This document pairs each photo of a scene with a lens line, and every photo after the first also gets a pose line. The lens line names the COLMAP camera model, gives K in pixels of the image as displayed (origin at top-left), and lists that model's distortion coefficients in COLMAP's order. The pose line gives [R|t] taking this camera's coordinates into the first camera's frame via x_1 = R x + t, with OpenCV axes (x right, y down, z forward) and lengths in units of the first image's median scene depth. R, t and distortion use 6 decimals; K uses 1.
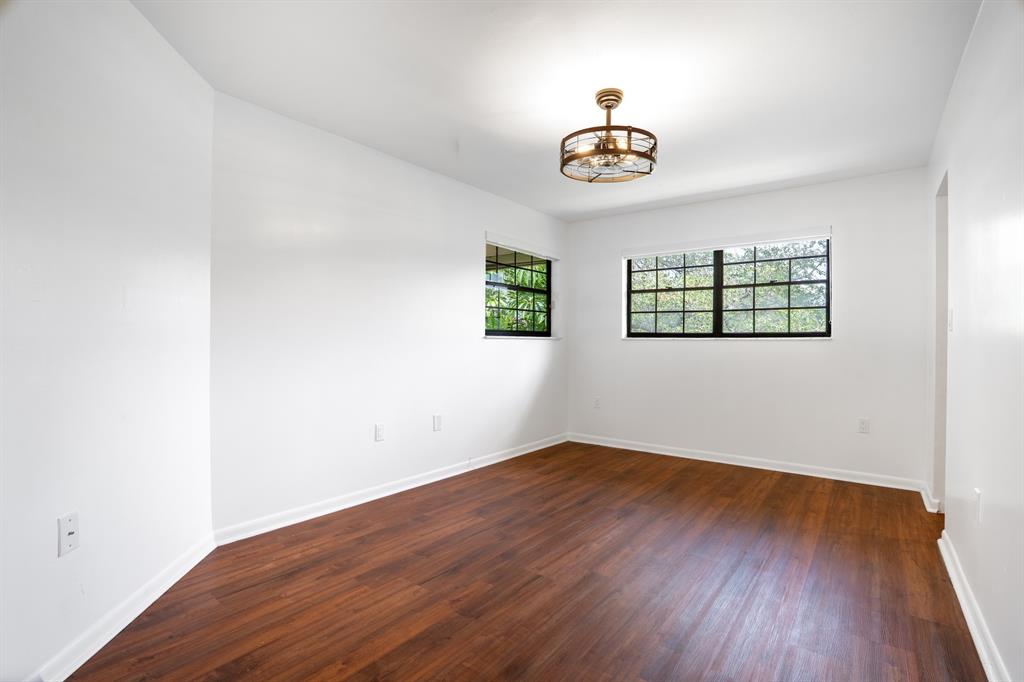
lens RADIAL K [[473.0, 0, 512.0], [0, 473.0, 341.0], [0, 0, 1]] dist [-0.041941, 0.000171]
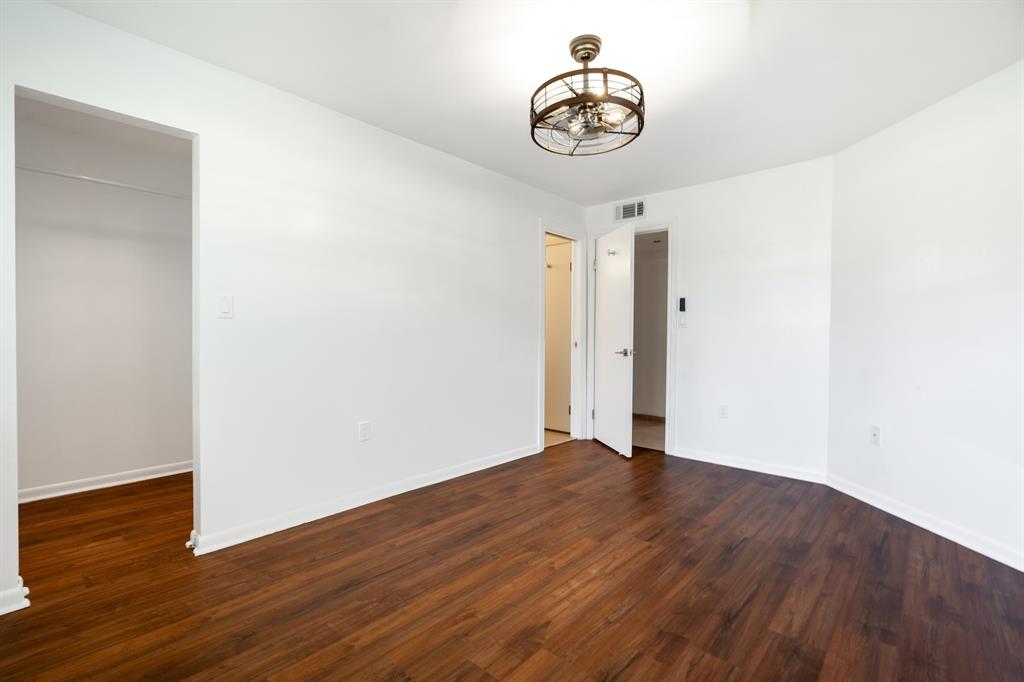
lens RADIAL K [[464.5, 0, 512.0], [0, 464.5, 341.0], [0, 0, 1]] dist [-0.001879, 0.000229]
pose [[-0.997518, -0.014451, 0.068918, 0.255302], [-0.013444, 0.999796, 0.015047, 0.003518], [-0.069121, 0.014083, -0.997509, 1.723196]]
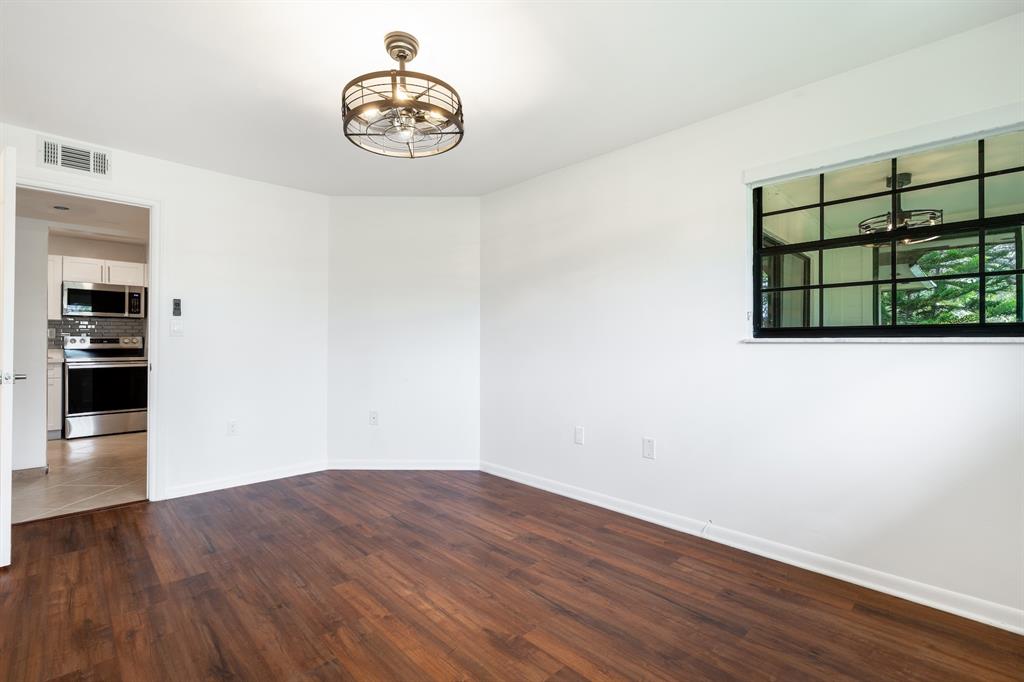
lens RADIAL K [[464.5, 0, 512.0], [0, 464.5, 341.0], [0, 0, 1]] dist [-0.001879, 0.000229]
pose [[-0.130406, -0.012657, -0.991380, 0.904745], [-0.003843, 0.999917, -0.012260, 0.001048], [0.991453, 0.002212, -0.130444, 1.199031]]
